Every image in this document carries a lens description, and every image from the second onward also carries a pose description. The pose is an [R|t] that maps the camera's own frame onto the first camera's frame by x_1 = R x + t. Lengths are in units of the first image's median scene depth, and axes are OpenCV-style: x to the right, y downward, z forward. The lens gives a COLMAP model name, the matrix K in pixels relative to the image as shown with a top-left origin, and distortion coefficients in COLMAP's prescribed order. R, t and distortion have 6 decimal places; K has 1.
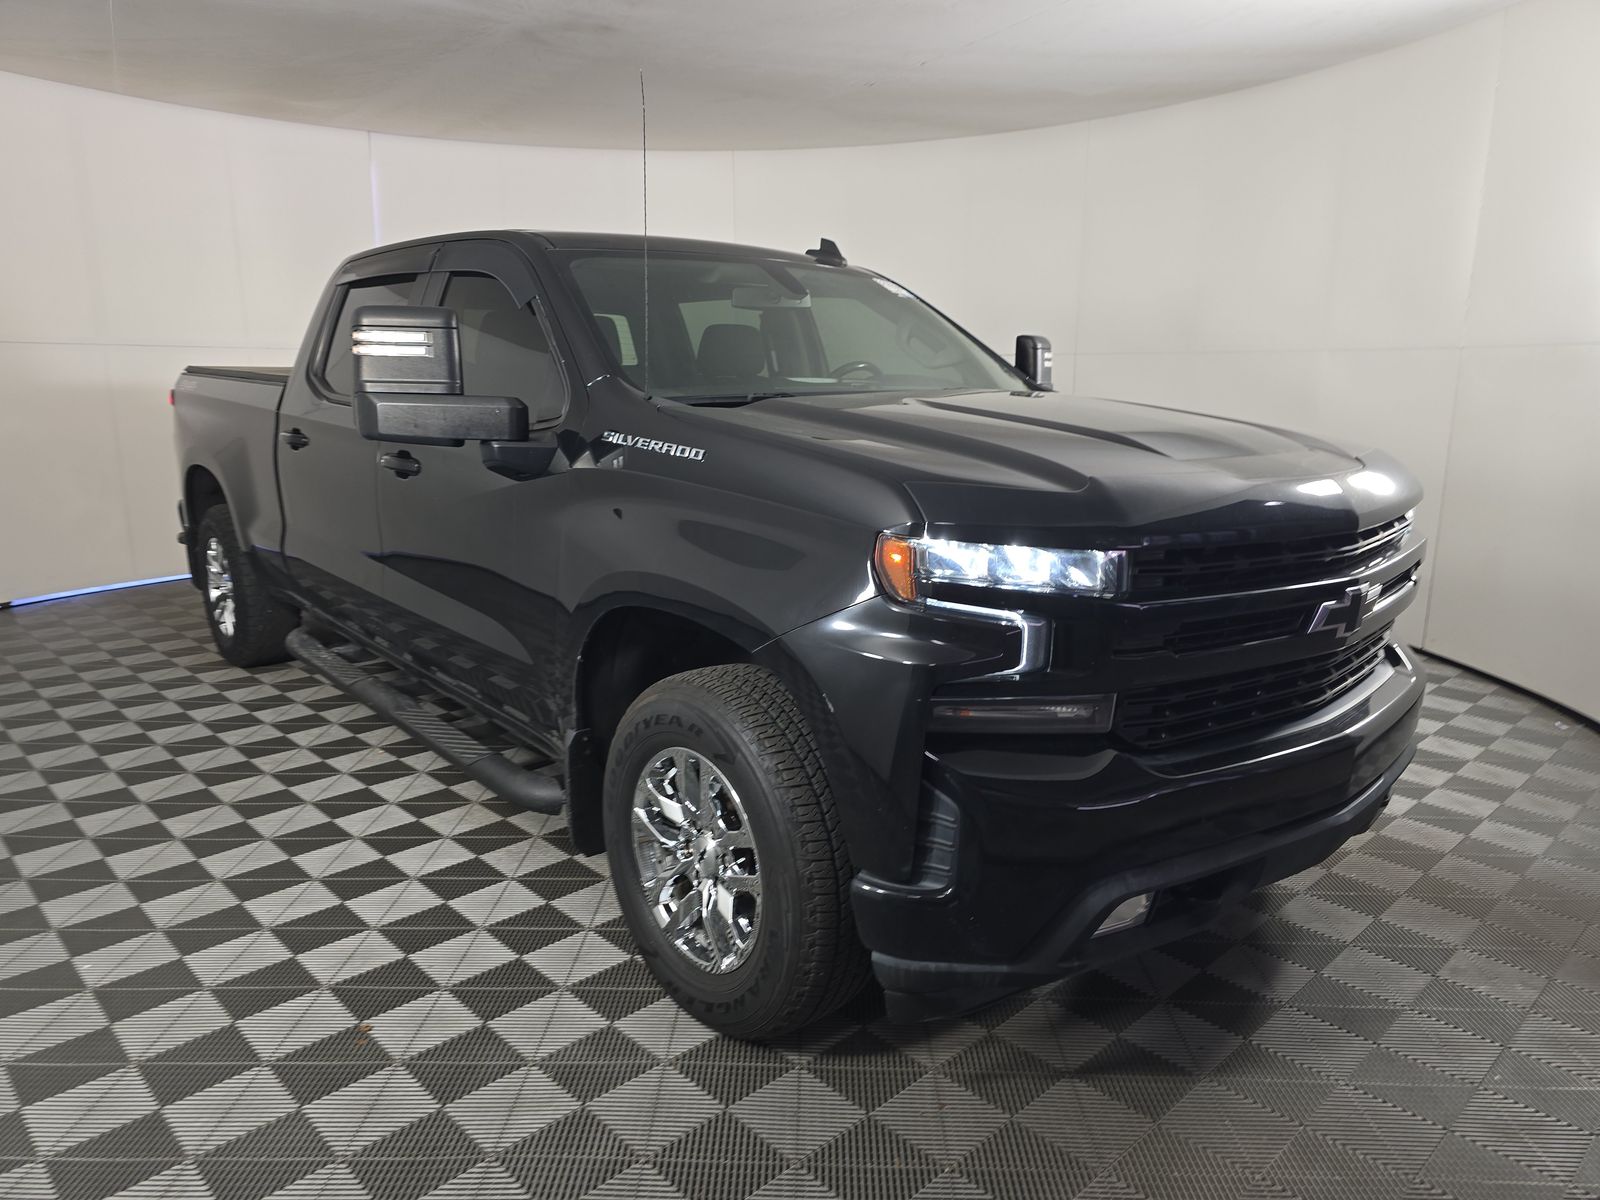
lens RADIAL K [[1085.0, 0, 800.0], [0, 1085.0, 600.0], [0, 0, 1]] dist [0.052338, -0.001730]
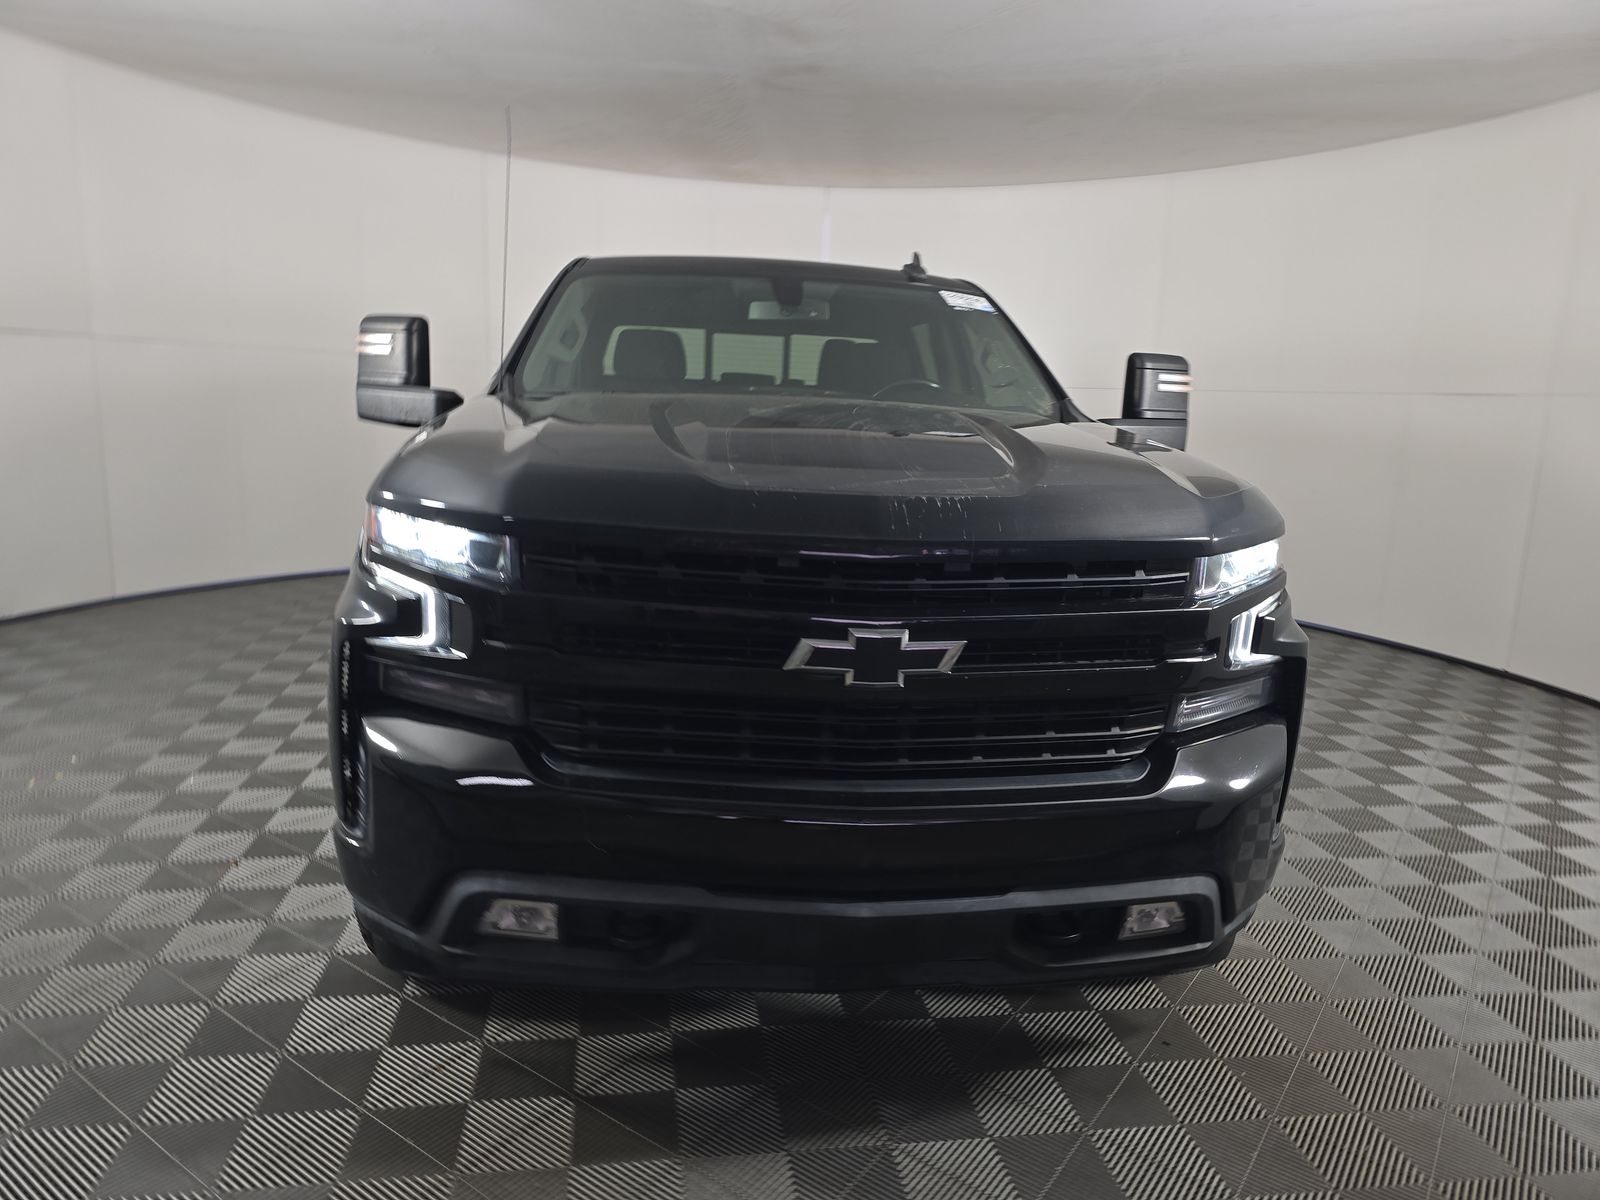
lens RADIAL K [[1085.0, 0, 800.0], [0, 1085.0, 600.0], [0, 0, 1]] dist [0.052338, -0.001730]
pose [[0.820881, 0.131427, -0.555771, 0.687593], [-0.152865, 0.988215, 0.007906, -0.024050], [0.550261, 0.078468, 0.831298, 0.215971]]
